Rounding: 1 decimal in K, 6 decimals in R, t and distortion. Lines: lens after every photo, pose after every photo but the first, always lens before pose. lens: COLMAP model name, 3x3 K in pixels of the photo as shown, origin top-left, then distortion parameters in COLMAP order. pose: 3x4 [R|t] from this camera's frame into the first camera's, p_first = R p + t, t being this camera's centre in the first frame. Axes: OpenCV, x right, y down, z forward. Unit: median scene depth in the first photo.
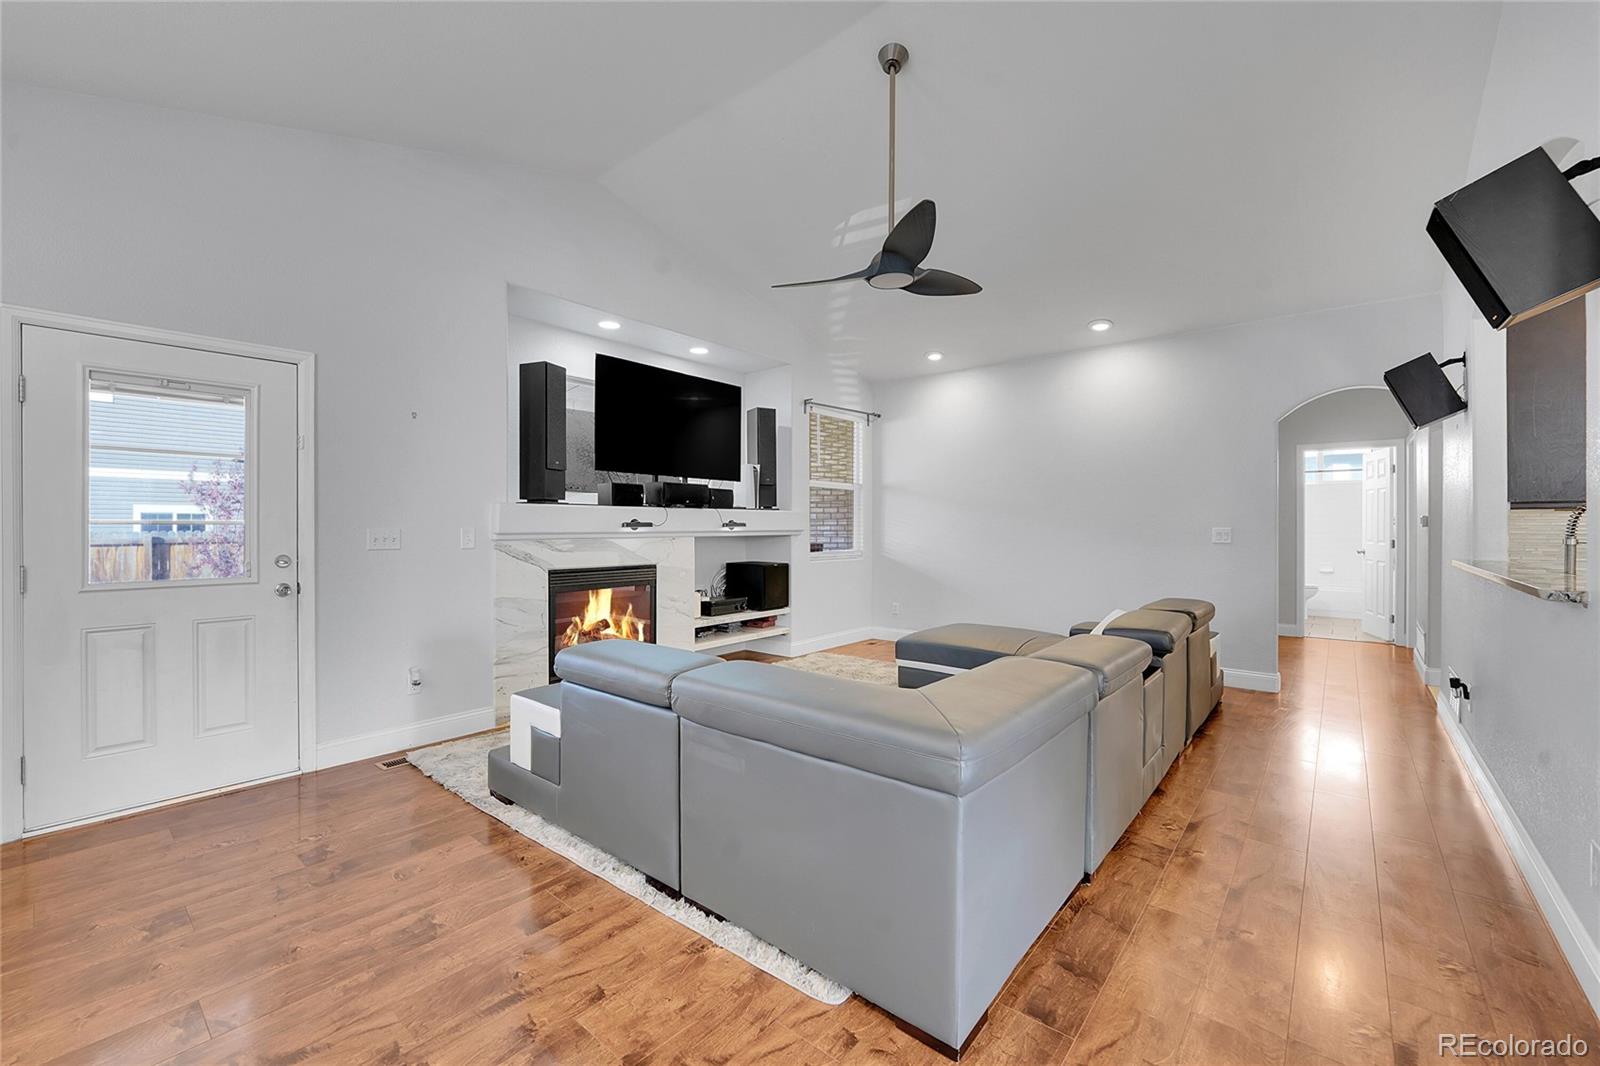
lens RADIAL K [[649.1, 0, 800.0], [0, 649.1, 533.0], [0, 0, 1]] dist [-0.009109, -0.000839]
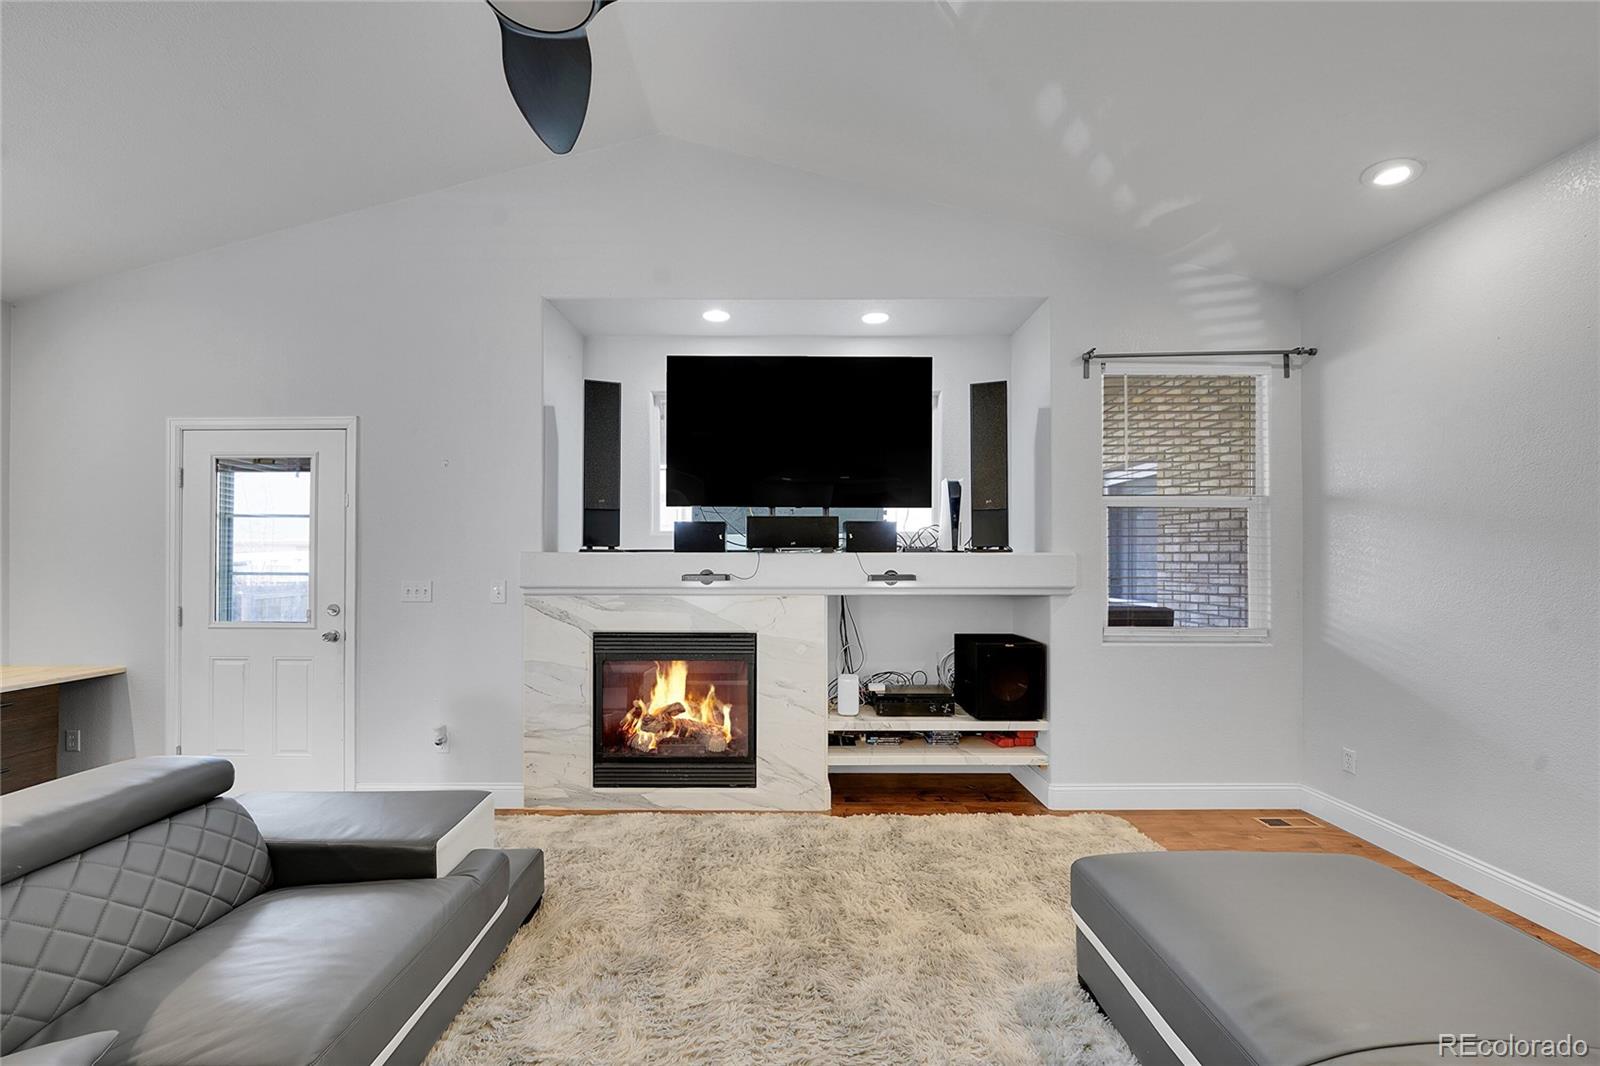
lens RADIAL K [[672.3, 0, 795.1], [0, 672.3, 552.6], [0, 0, 1]] dist [-0.008111, -0.000050]
pose [[0.641437, -0.006374, -0.767149, 0.356553], [-0.009464, 0.999824, -0.016221, -0.026748], [0.767117, 0.017665, 0.641264, 0.538243]]
